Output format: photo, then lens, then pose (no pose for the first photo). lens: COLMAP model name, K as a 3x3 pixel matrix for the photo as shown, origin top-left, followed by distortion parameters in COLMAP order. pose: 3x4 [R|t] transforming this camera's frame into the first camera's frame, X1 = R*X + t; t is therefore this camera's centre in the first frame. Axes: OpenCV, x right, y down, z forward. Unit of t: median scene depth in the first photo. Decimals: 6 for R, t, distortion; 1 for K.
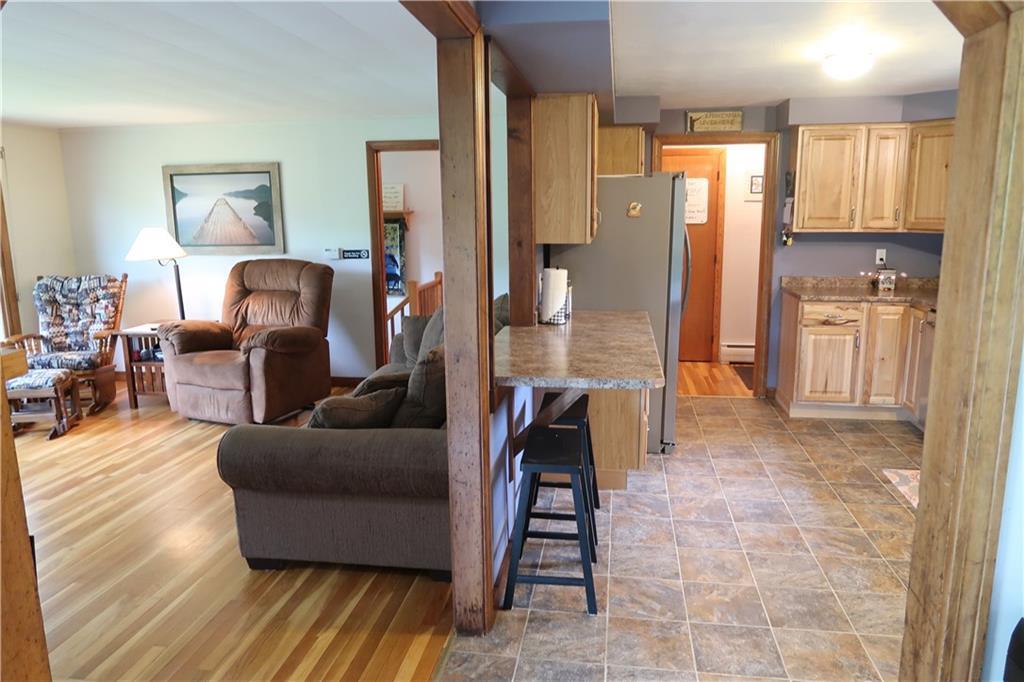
lens RADIAL K [[706.1, 0, 512.9], [0, 706.1, 336.6], [0, 0, 1]] dist [-0.022892, 0.001615]
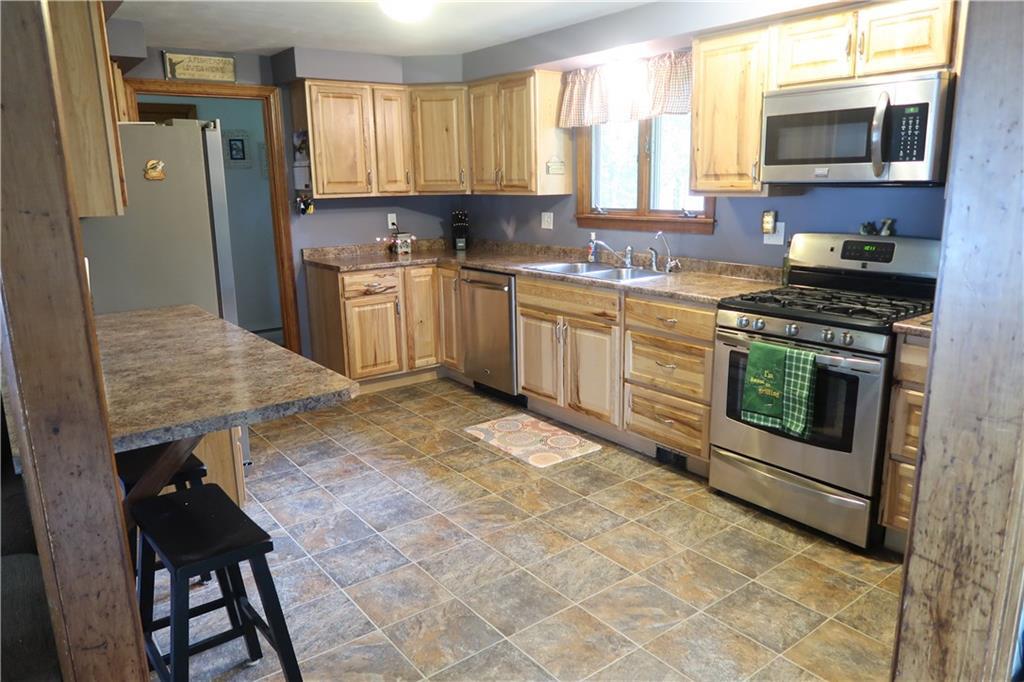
lens RADIAL K [[706.1, 0, 512.9], [0, 706.1, 336.6], [0, 0, 1]] dist [-0.022892, 0.001615]
pose [[0.694153, -0.161071, 0.701575, -0.094365], [0.142247, 0.986118, 0.085656, -0.014795], [-0.705633, 0.040339, 0.707429, 0.190943]]
